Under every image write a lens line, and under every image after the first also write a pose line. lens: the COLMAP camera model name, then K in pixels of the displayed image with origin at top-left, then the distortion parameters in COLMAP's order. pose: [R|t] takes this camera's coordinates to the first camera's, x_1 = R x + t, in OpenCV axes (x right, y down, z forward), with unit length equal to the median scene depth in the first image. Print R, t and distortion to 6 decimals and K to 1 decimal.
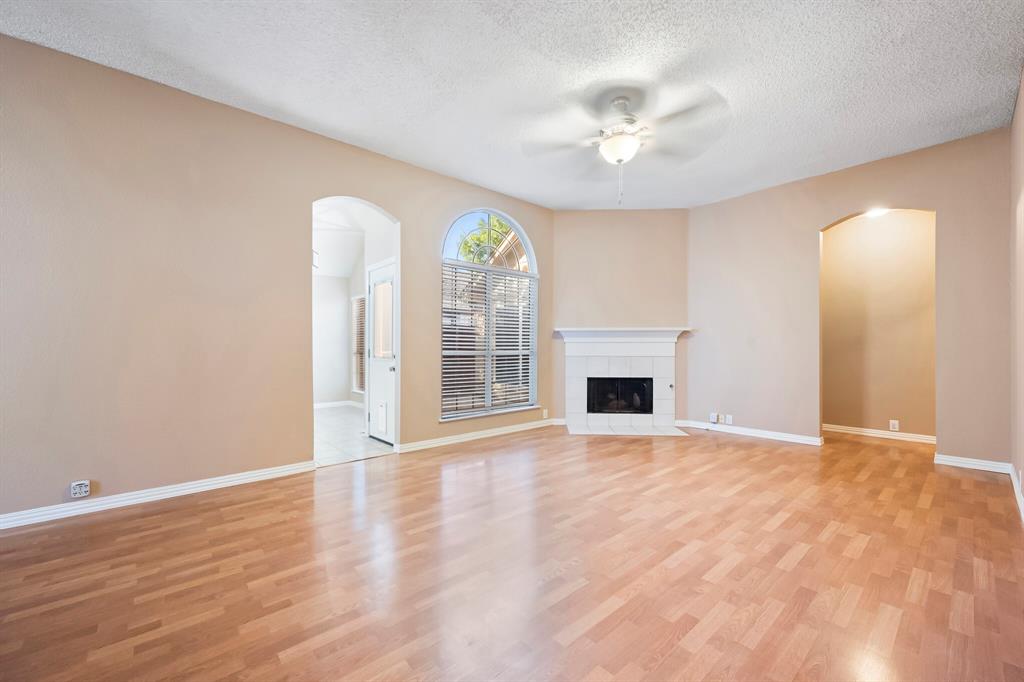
lens RADIAL K [[412.1, 0, 508.9], [0, 412.1, 338.4], [0, 0, 1]] dist [0.003546, -0.000961]
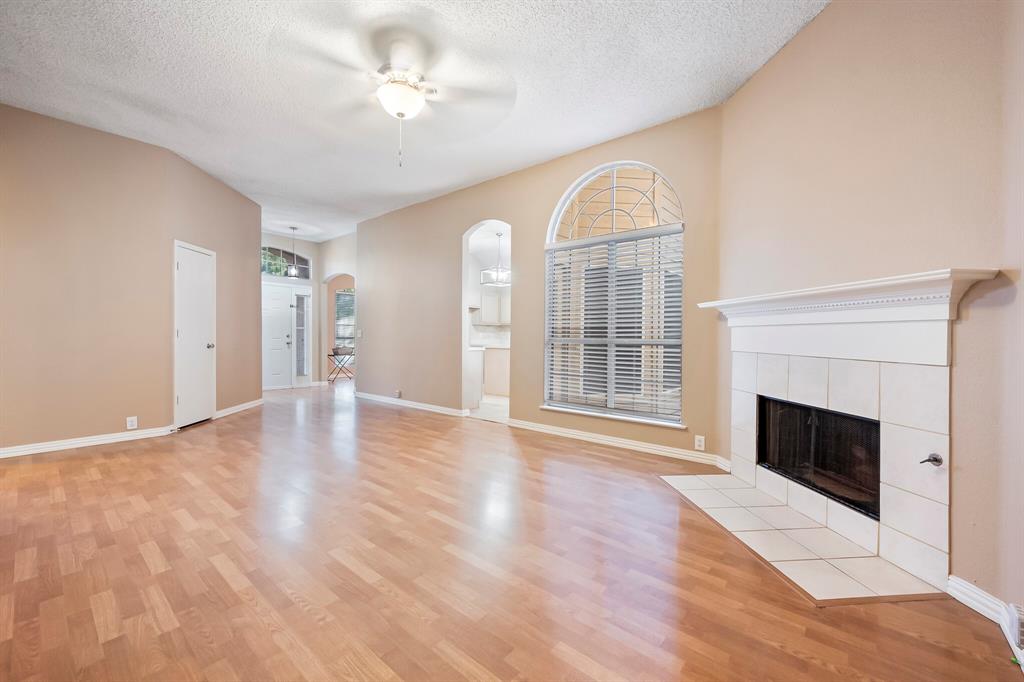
lens RADIAL K [[412.1, 0, 518.6], [0, 412.1, 334.1], [0, 0, 1]] dist [0.003546, -0.000961]
pose [[0.147381, -0.000240, -0.989080, 1.319502], [0.012686, 0.999918, 0.001648, 0.030888], [0.988998, -0.012790, 0.147372, 1.284604]]
